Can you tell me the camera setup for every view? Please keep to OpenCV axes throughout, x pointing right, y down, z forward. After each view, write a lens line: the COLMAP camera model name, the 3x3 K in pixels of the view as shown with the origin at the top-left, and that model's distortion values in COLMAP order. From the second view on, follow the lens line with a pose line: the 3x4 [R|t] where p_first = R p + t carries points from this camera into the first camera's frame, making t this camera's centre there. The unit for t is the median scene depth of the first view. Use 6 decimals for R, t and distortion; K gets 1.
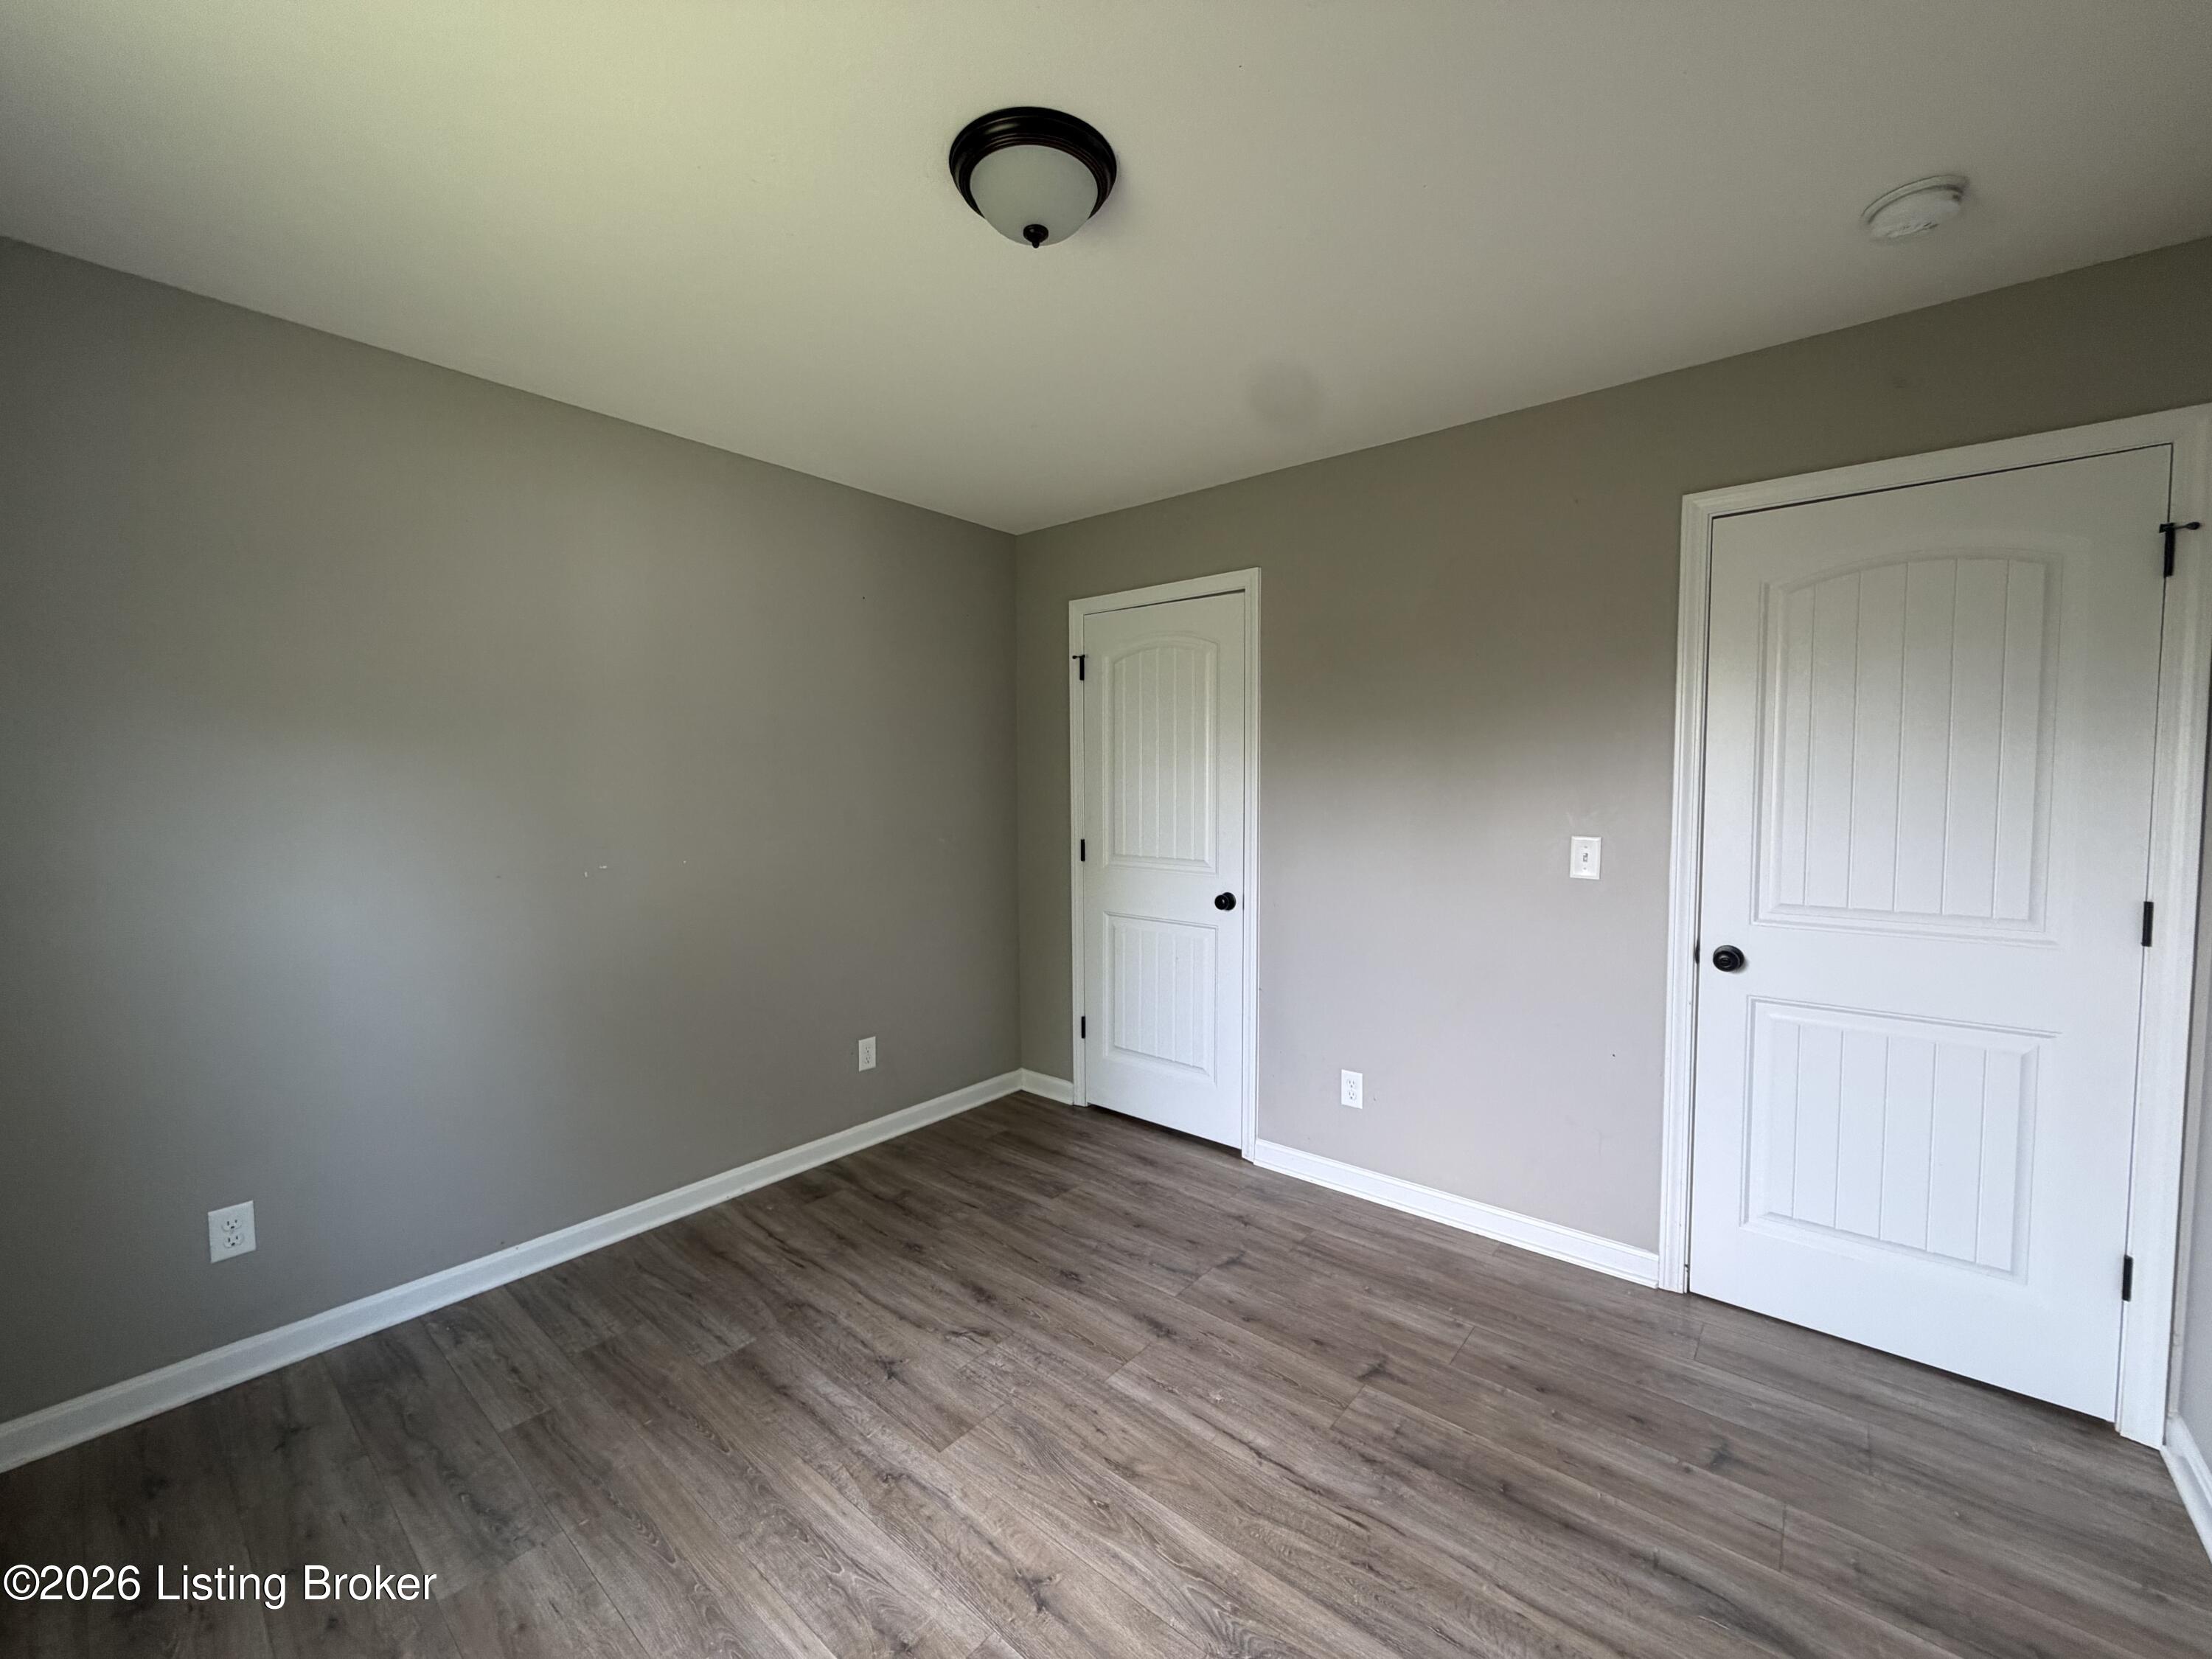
lens RADIAL K [[885.7, 0, 1095.8], [0, 885.7, 829.3], [0, 0, 1]] dist [-0.000389, -0.000788]
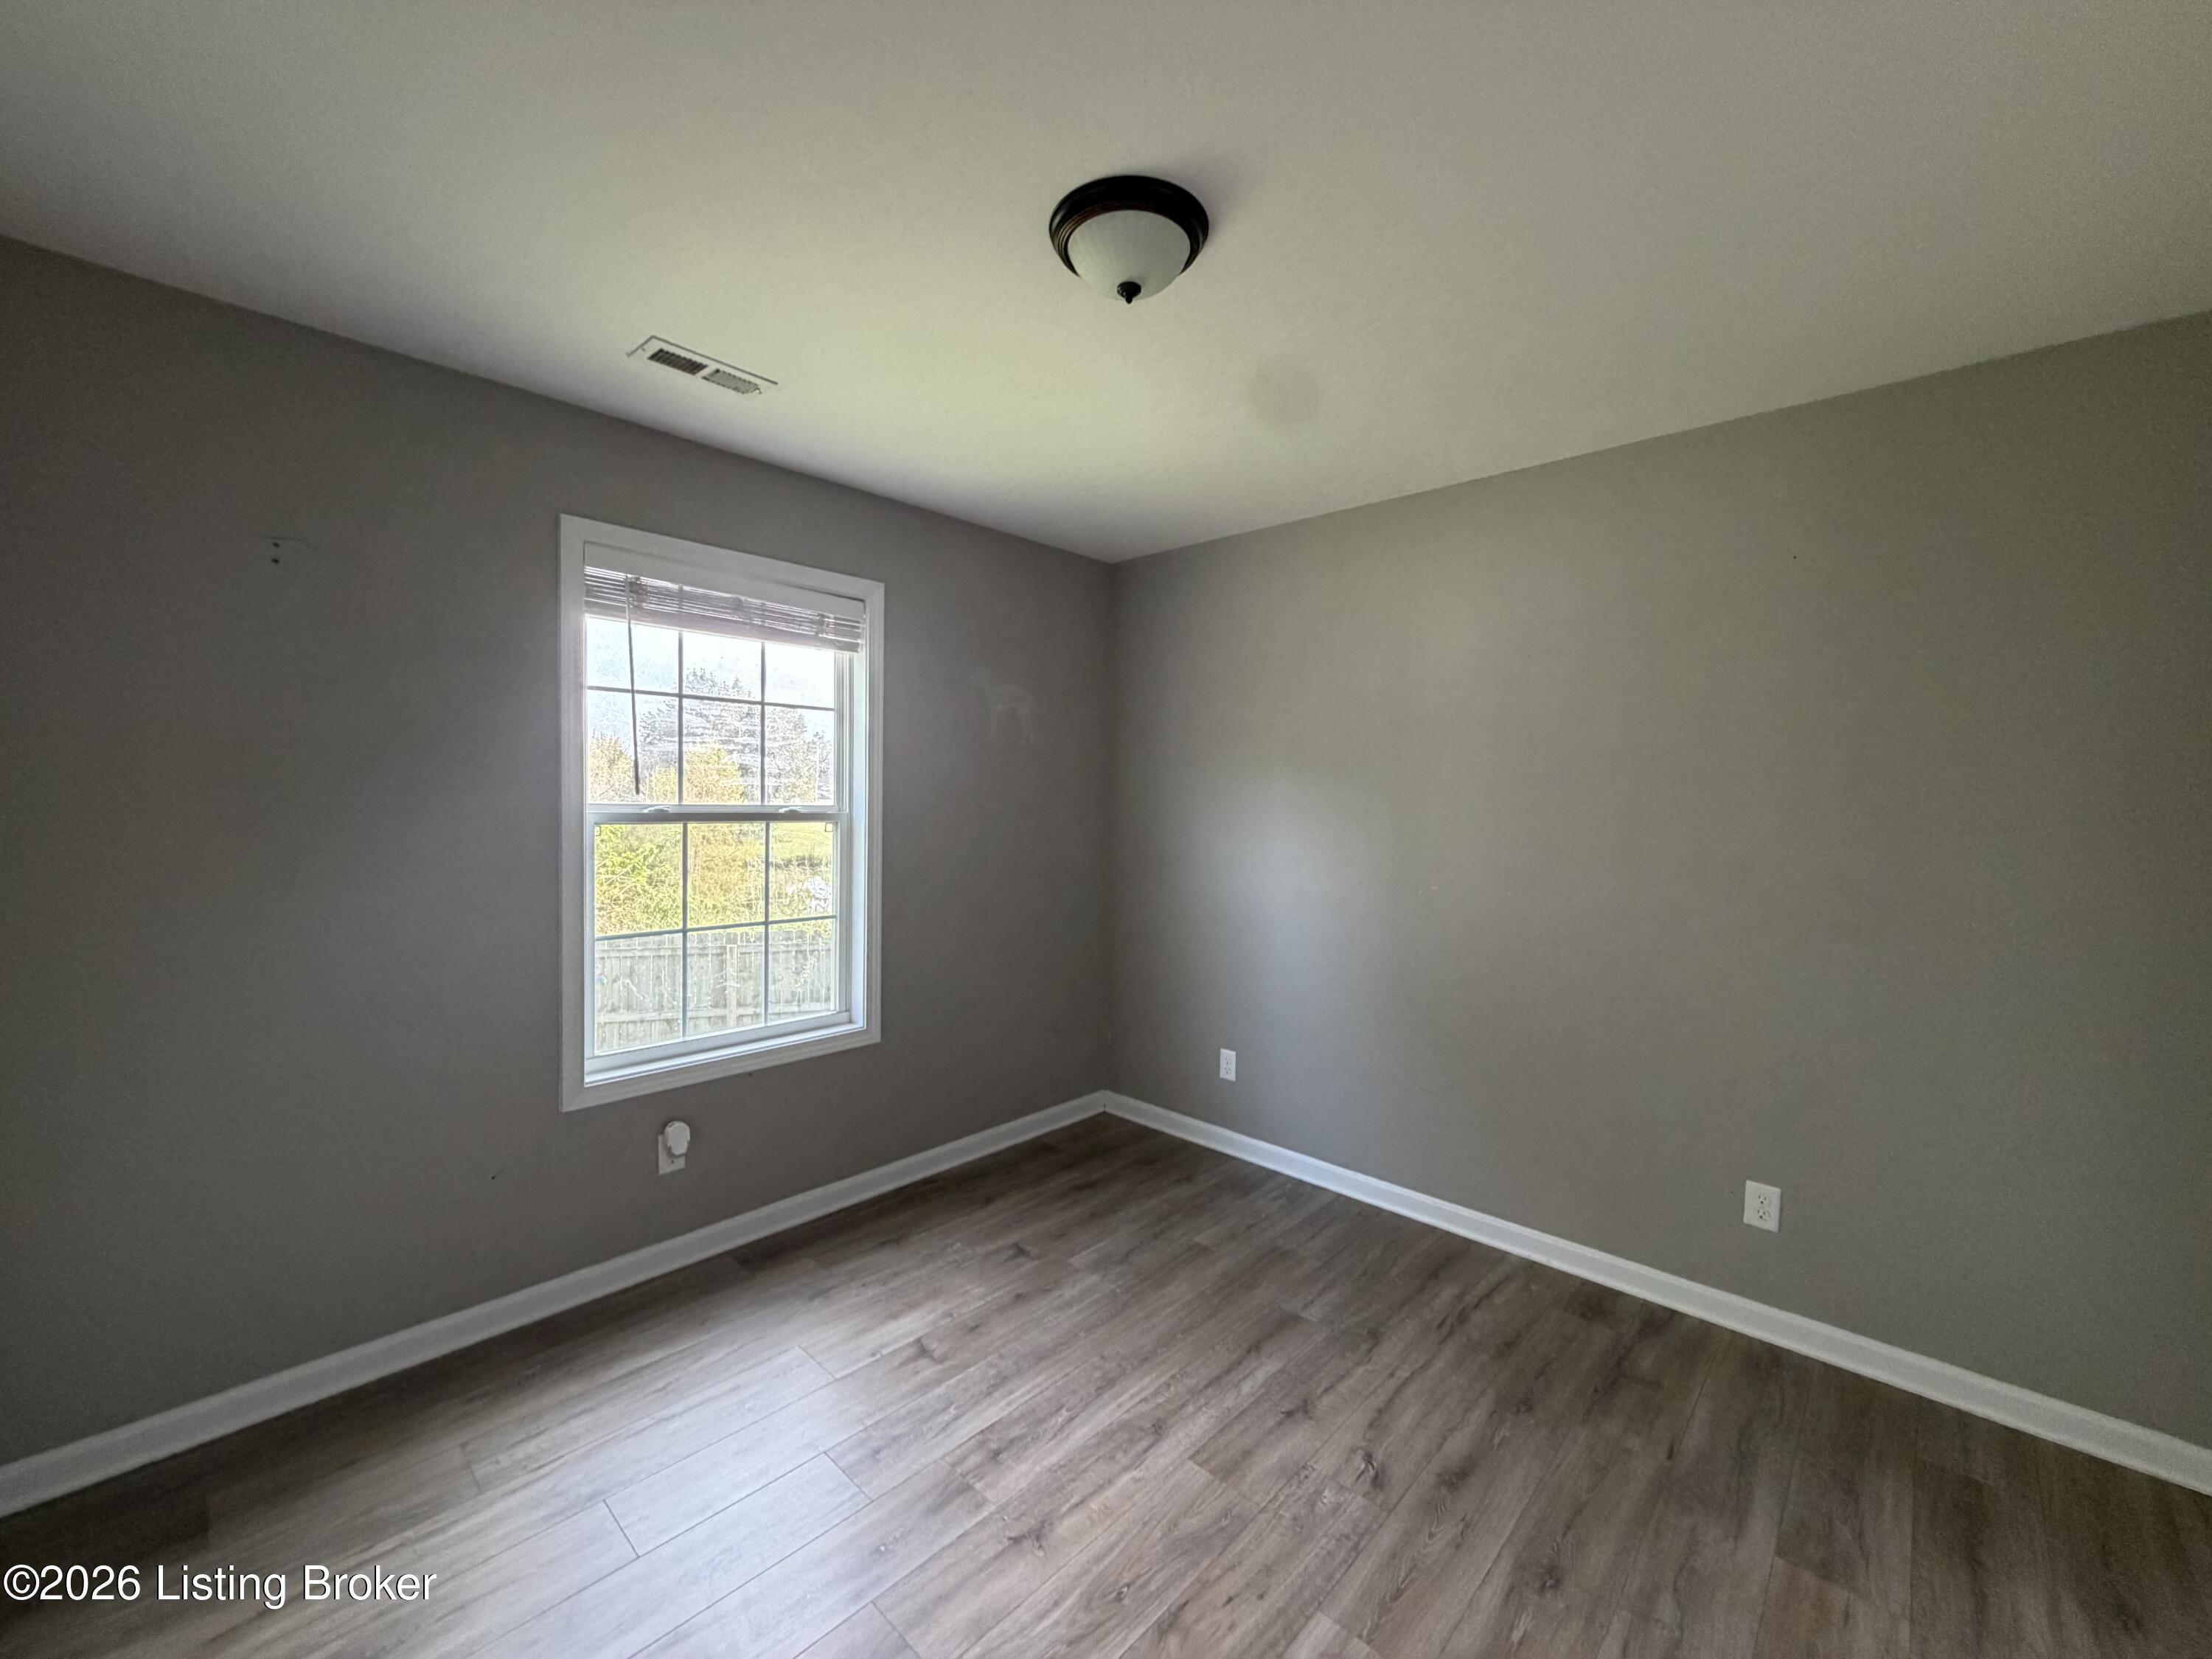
lens RADIAL K [[885.7, 0, 1116.5], [0, 885.7, 822.4], [0, 0, 1]] dist [-0.000389, -0.000788]
pose [[-0.049240, 0.027761, -0.998401, 0.796354], [-0.068491, 0.997167, 0.031105, -0.065006], [0.996436, 0.069913, -0.047199, 0.858029]]
